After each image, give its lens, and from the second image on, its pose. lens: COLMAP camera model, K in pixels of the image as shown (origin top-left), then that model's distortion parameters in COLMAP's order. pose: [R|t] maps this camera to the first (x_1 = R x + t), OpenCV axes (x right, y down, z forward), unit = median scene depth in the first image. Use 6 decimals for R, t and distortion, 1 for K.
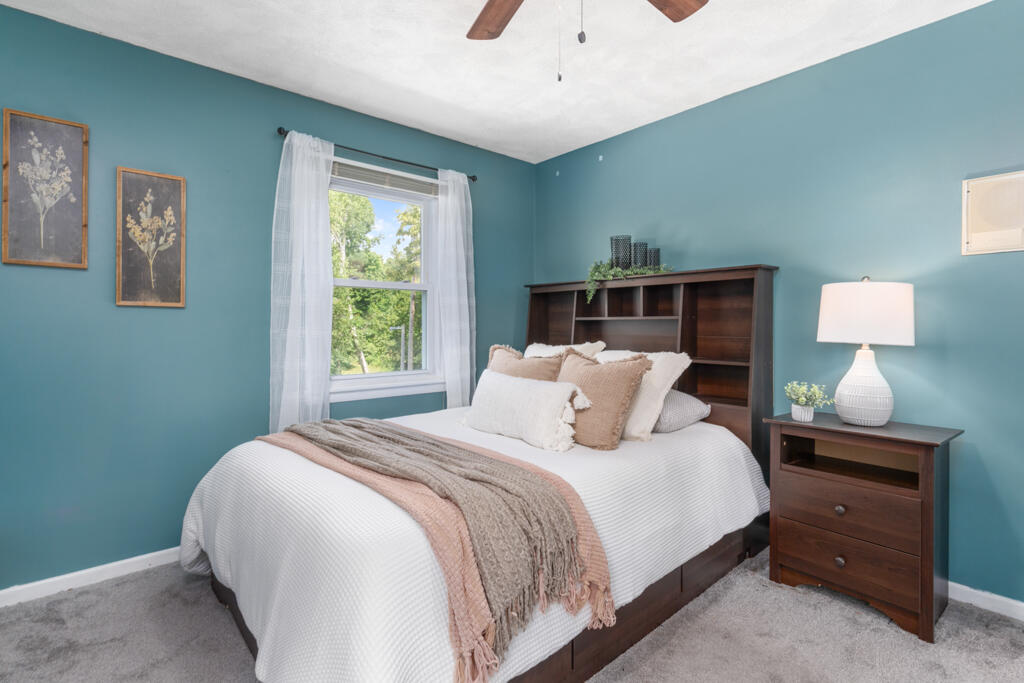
lens RADIAL K [[490.2, 0, 507.8], [0, 490.2, 336.3], [0, 0, 1]] dist [0.003661, 0.000820]
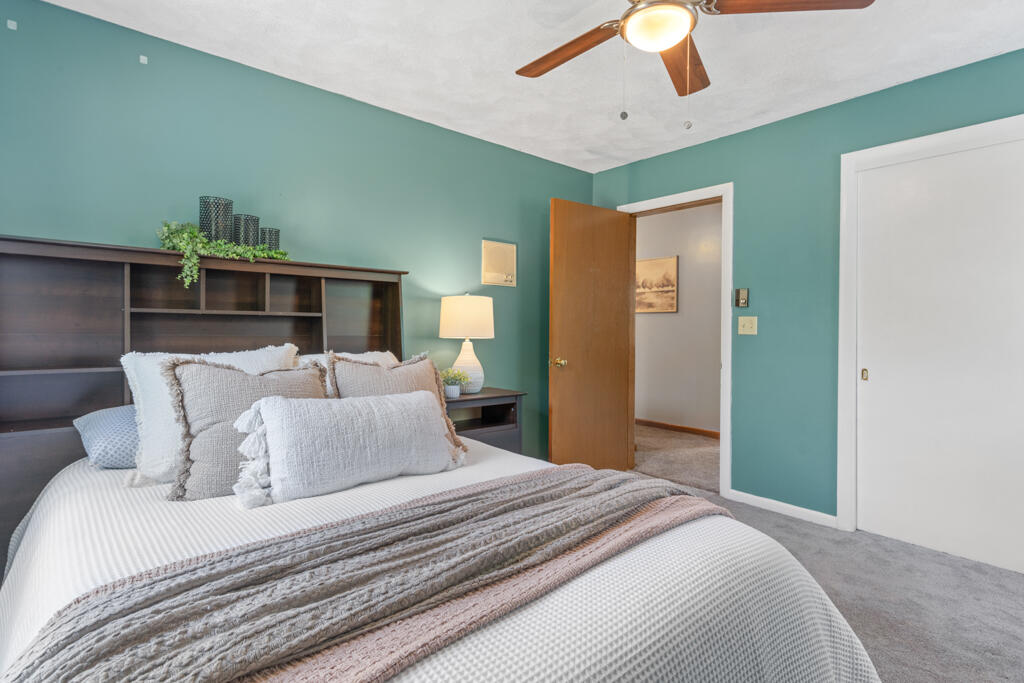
lens RADIAL K [[490.2, 0, 507.8], [0, 490.2, 334.8], [0, 0, 1]] dist [0.003661, 0.000820]
pose [[0.031390, -0.015095, 0.999393, -0.565346], [0.009011, 0.999850, 0.014819, -0.011364], [-0.999467, 0.008541, 0.031521, 0.645664]]
